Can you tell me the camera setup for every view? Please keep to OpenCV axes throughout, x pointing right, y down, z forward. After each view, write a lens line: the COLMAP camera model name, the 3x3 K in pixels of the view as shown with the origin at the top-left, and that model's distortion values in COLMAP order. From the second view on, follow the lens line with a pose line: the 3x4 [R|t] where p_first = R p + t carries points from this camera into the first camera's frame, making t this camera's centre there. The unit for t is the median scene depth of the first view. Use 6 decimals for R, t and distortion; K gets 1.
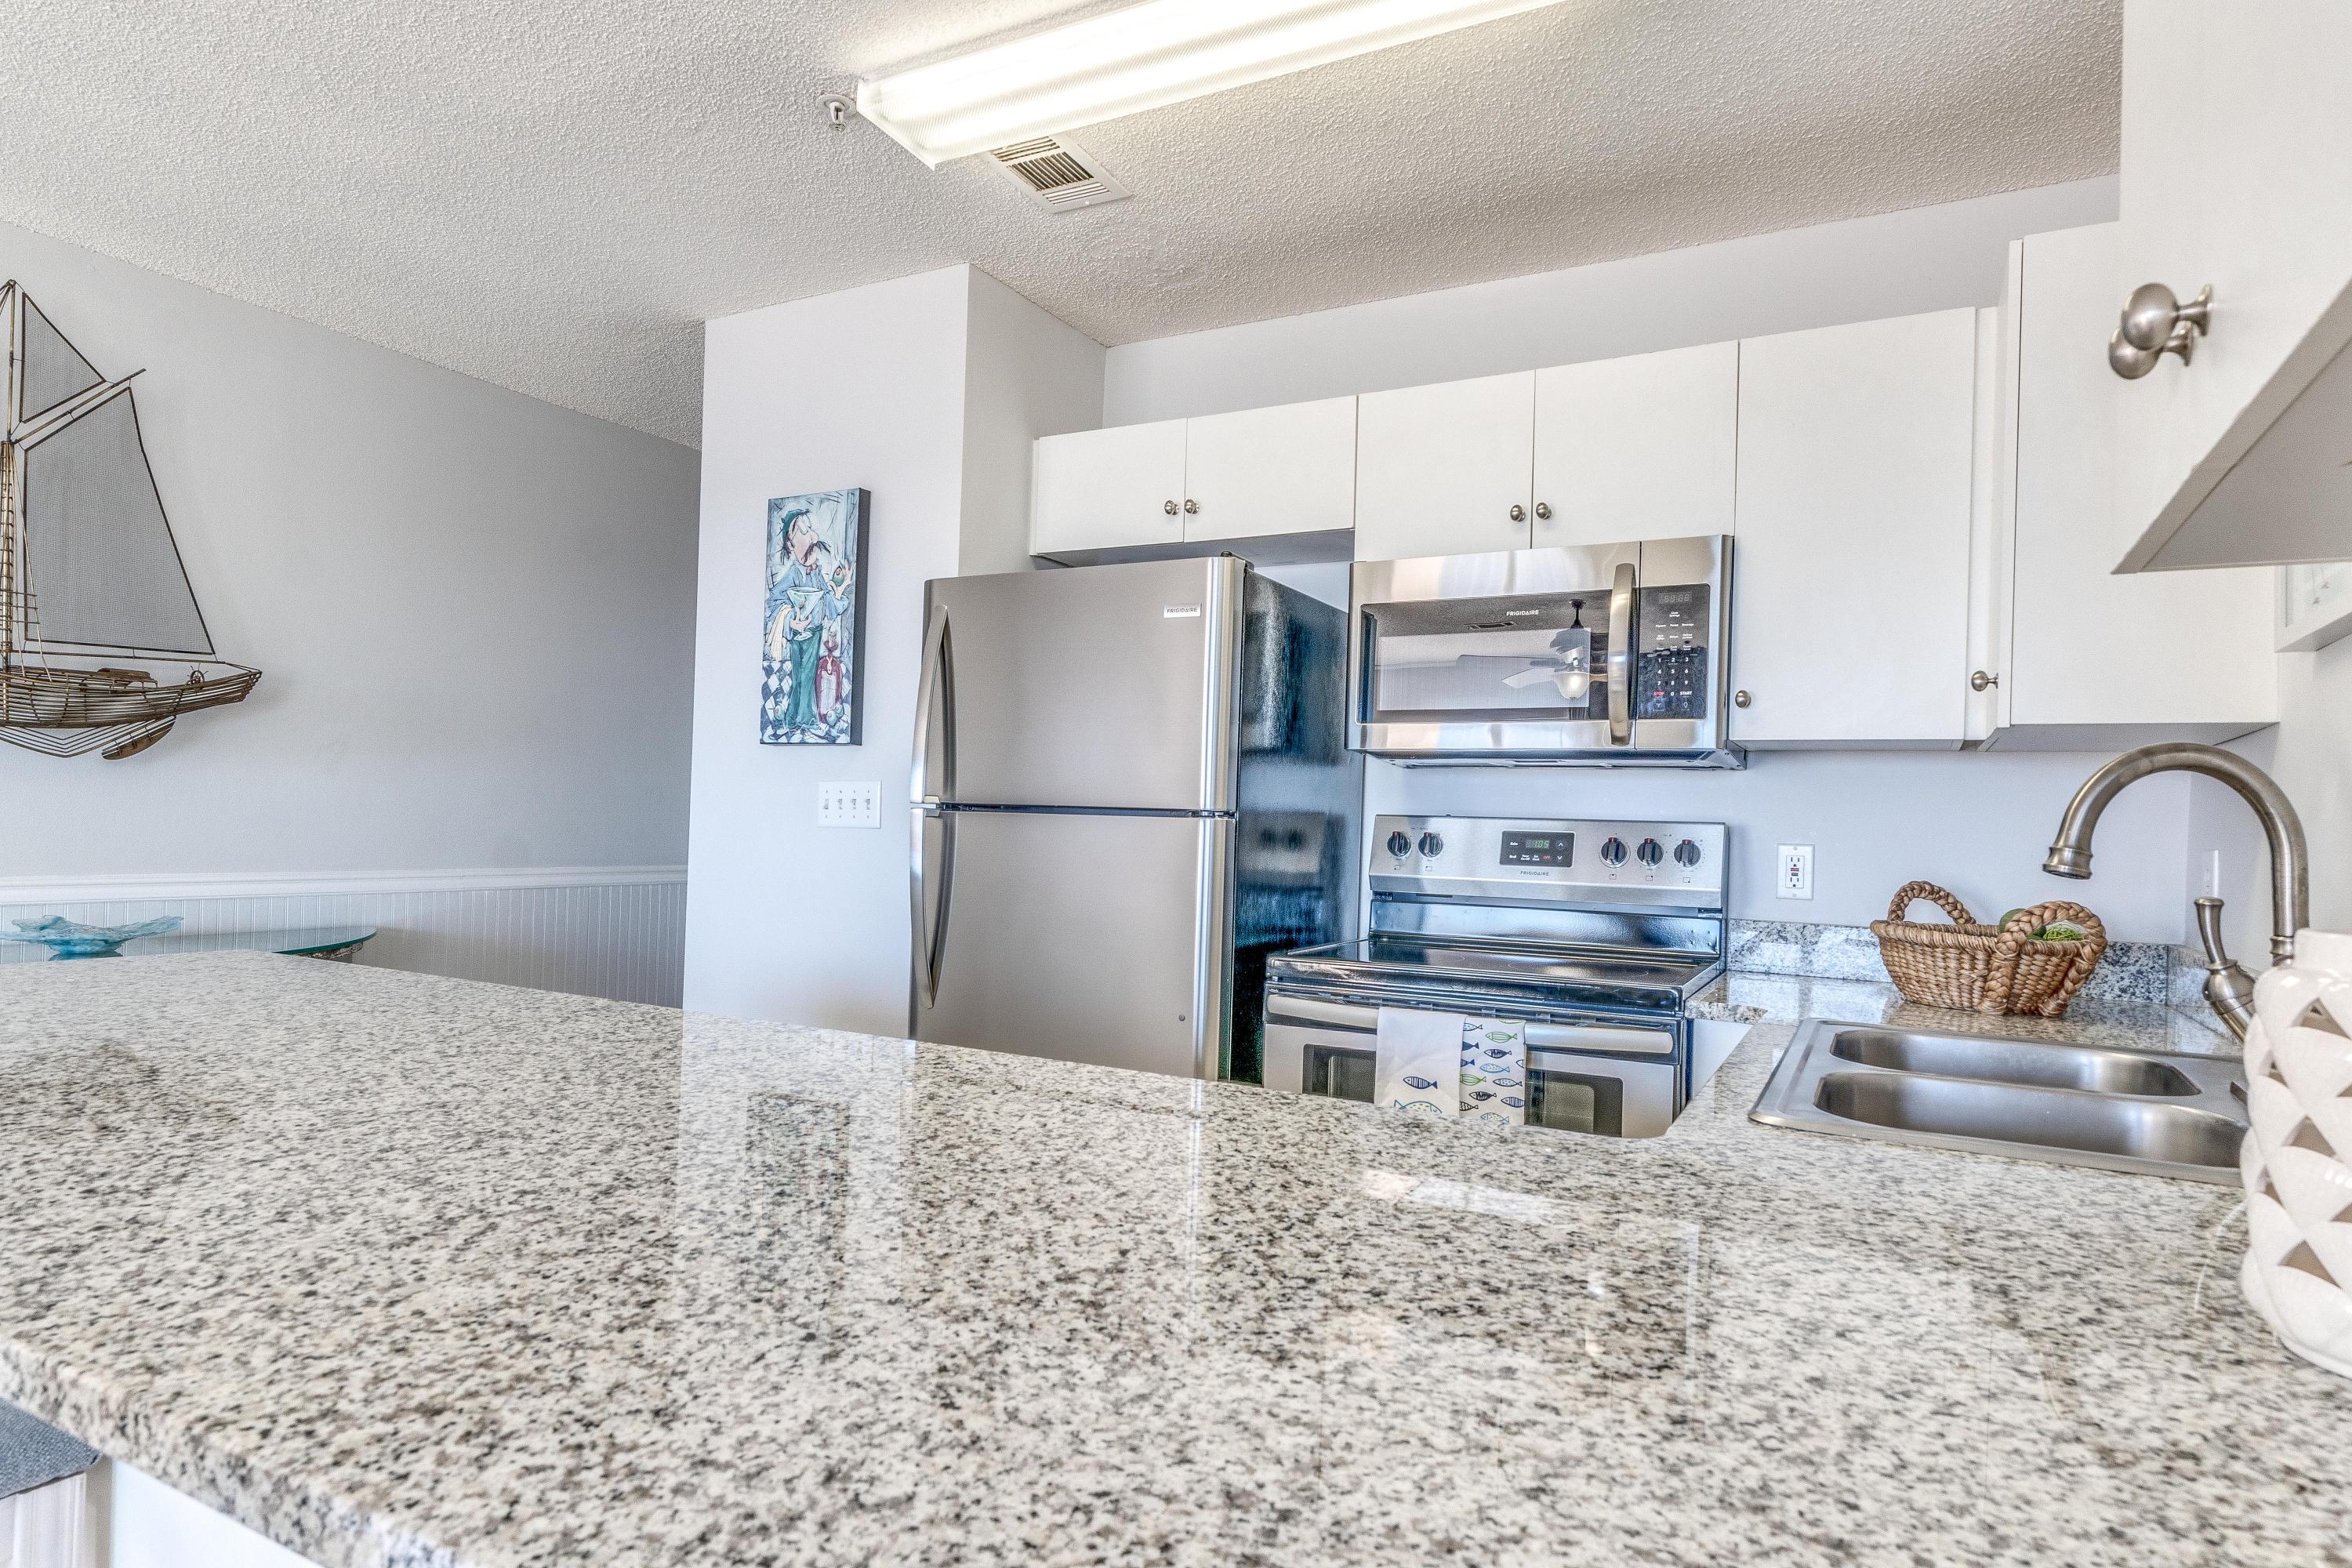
lens RADIAL K [[1313.6, 0, 1170.0], [0, 1313.6, 794.4], [0, 0, 1]] dist [-0.004539, -0.000780]
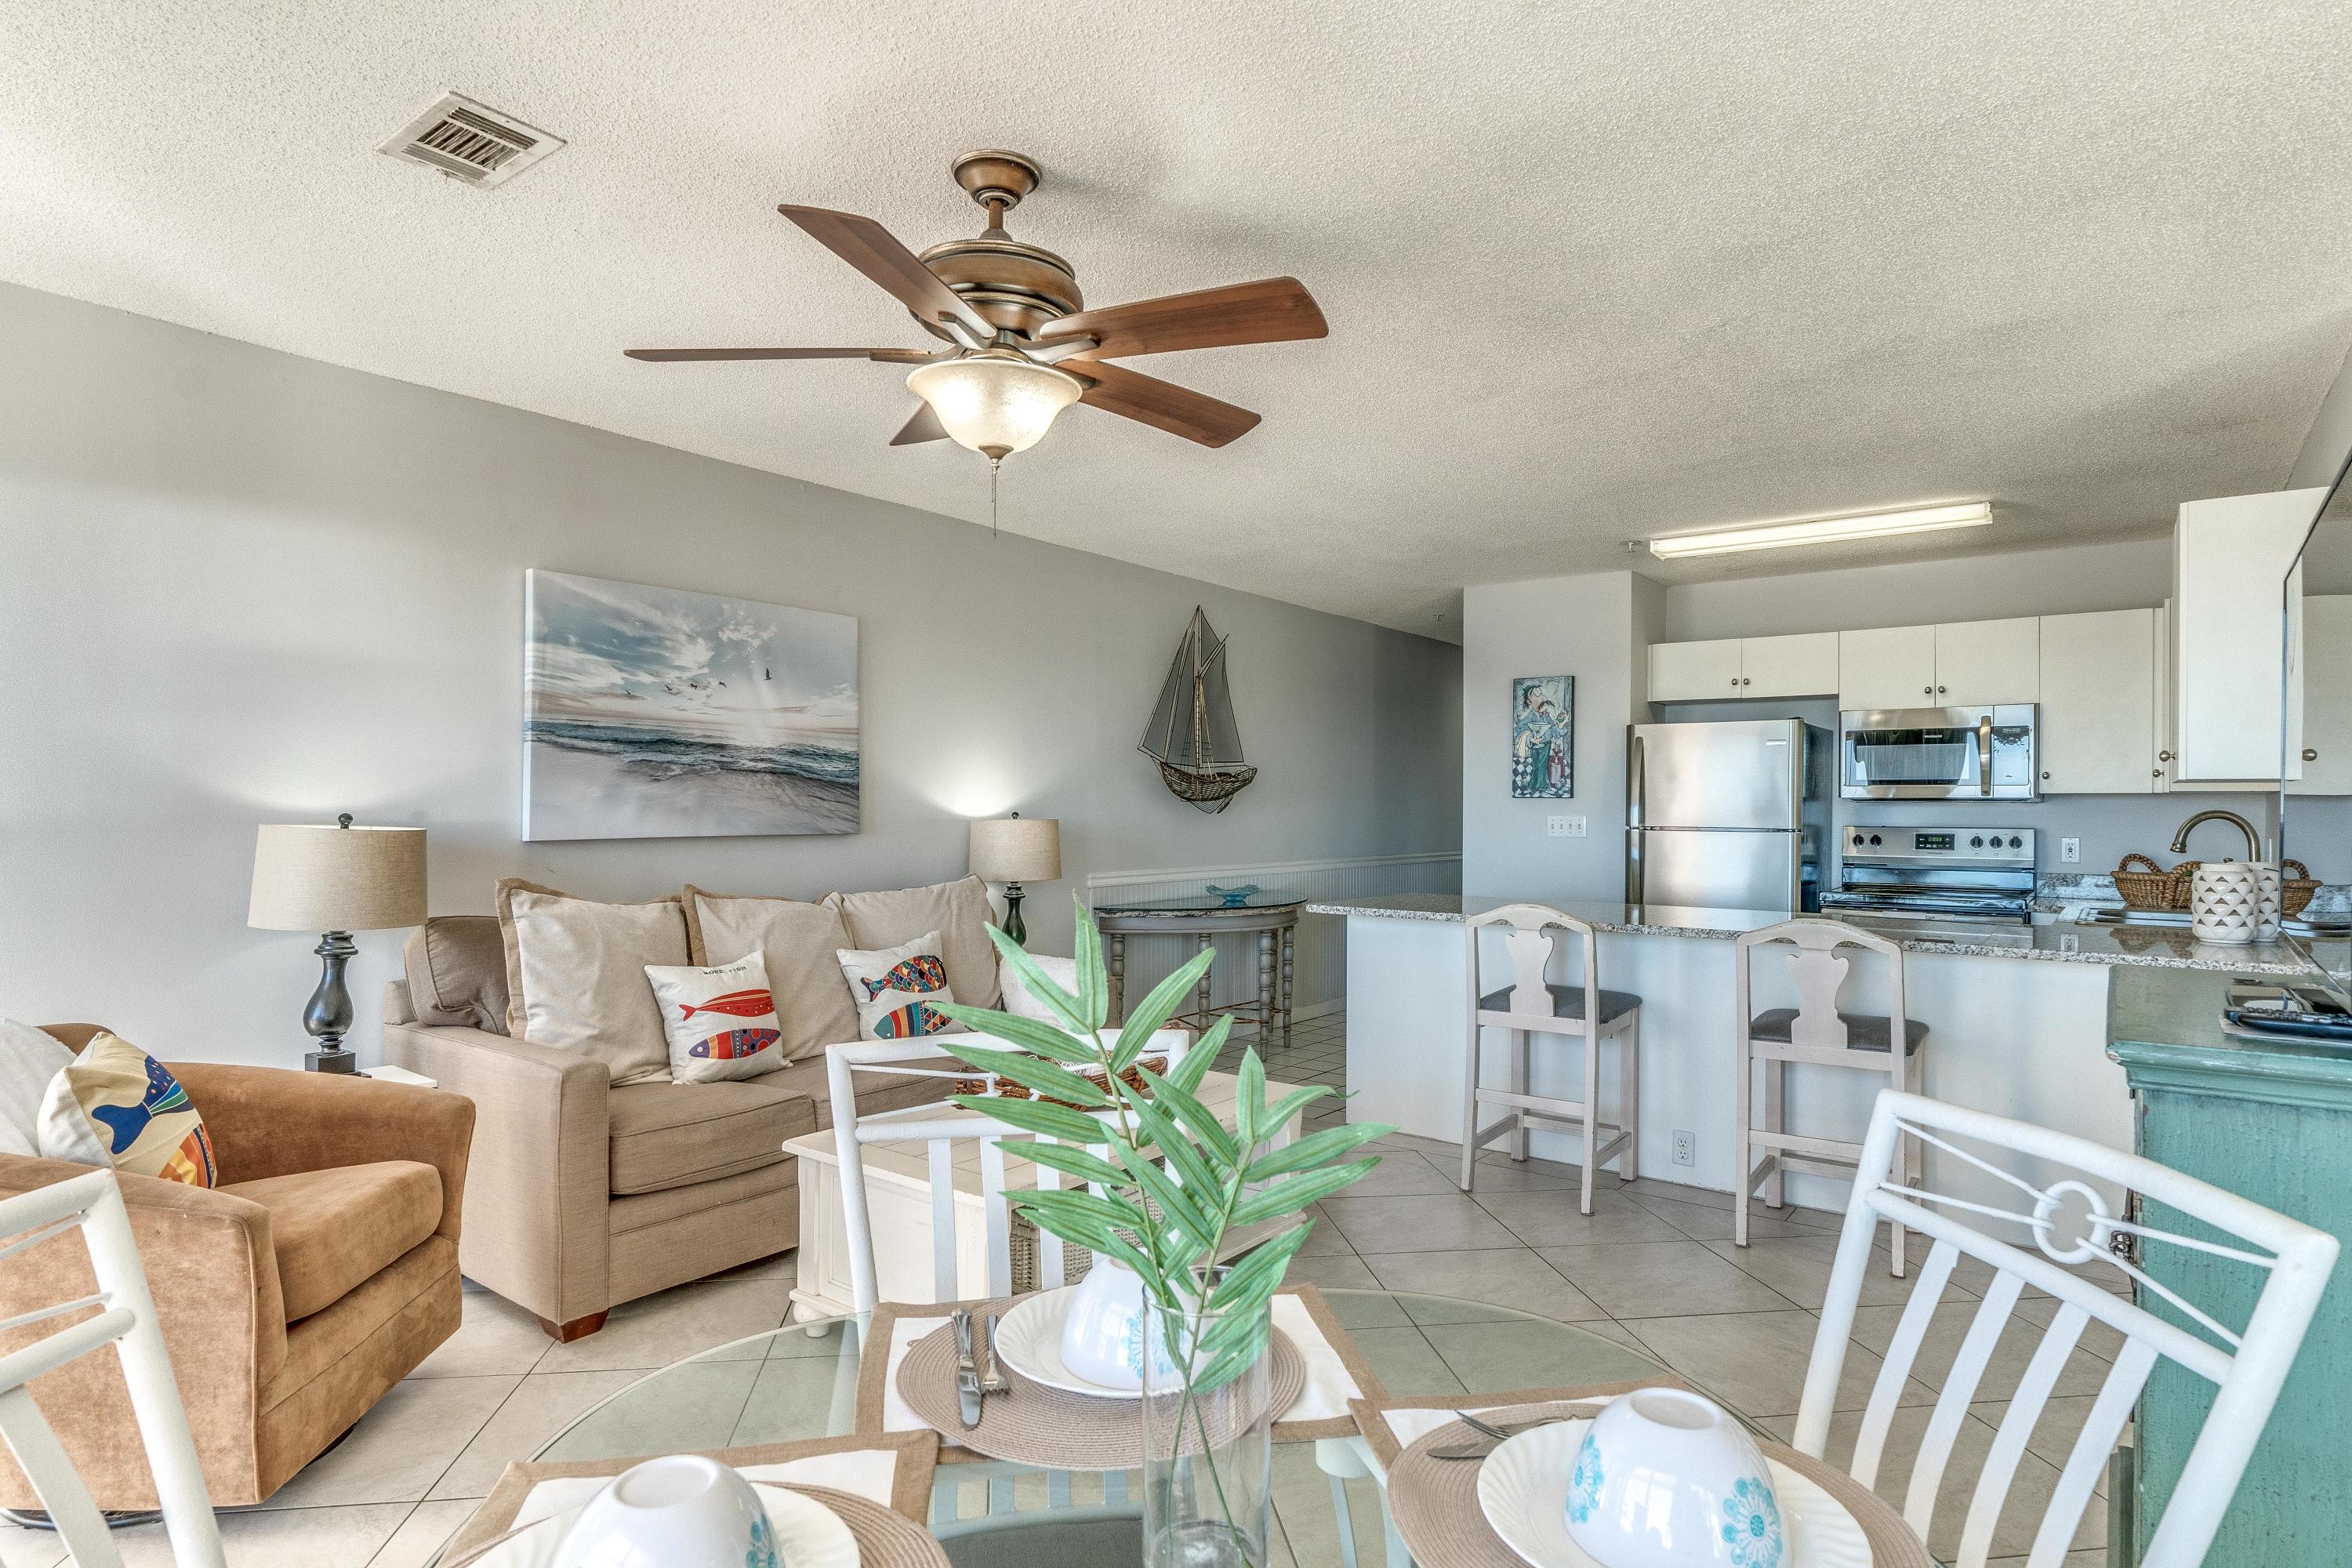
lens RADIAL K [[1221.8, 0, 1158.7], [0, 1221.8, 823.8], [0, 0, 1]] dist [-0.001127, 0.000156]
pose [[0.985770, -0.022427, -0.166600, -0.564632], [0.027775, 0.999169, 0.029838, -0.072983], [0.165792, -0.034041, 0.985573, -1.040518]]
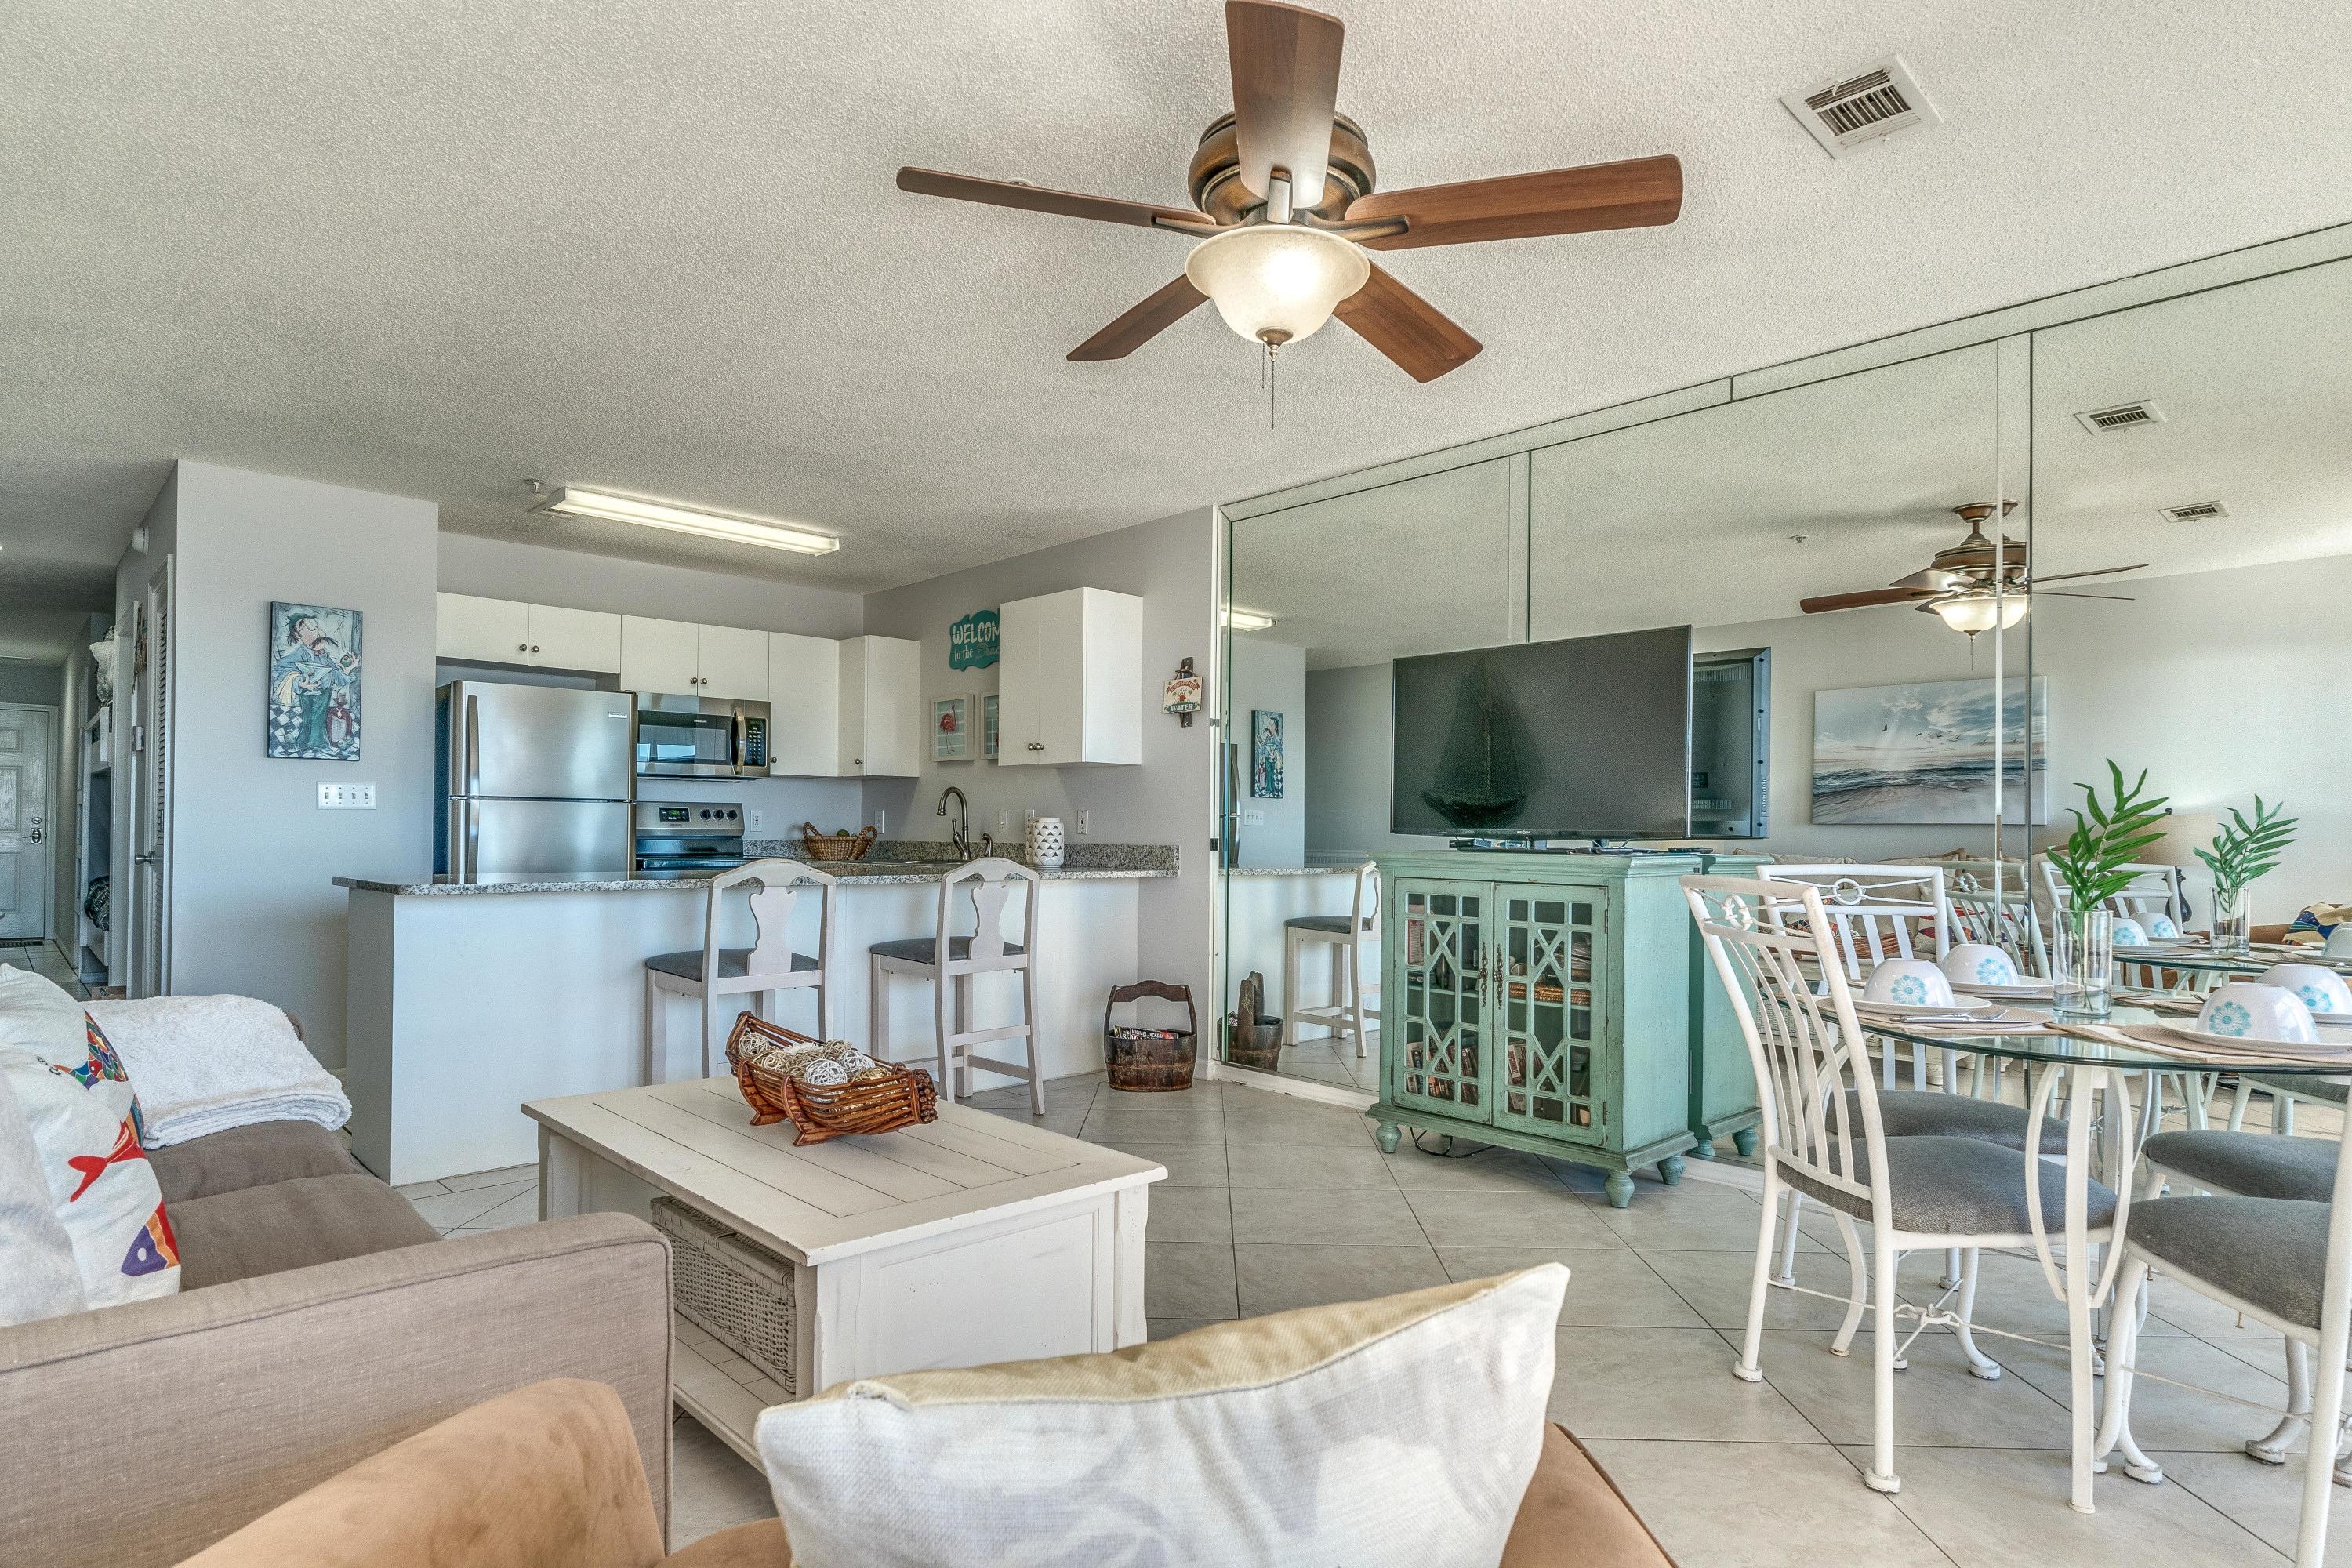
lens RADIAL K [[1270.3, 0, 1179.7], [0, 1270.3, 820.4], [0, 0, 1]] dist [-0.002580, 0.000476]
pose [[0.304545, -0.019832, 0.952291, -1.488928], [-0.019191, 0.999453, 0.026951, -0.025245], [-0.952304, -0.026483, 0.303998, -0.528374]]
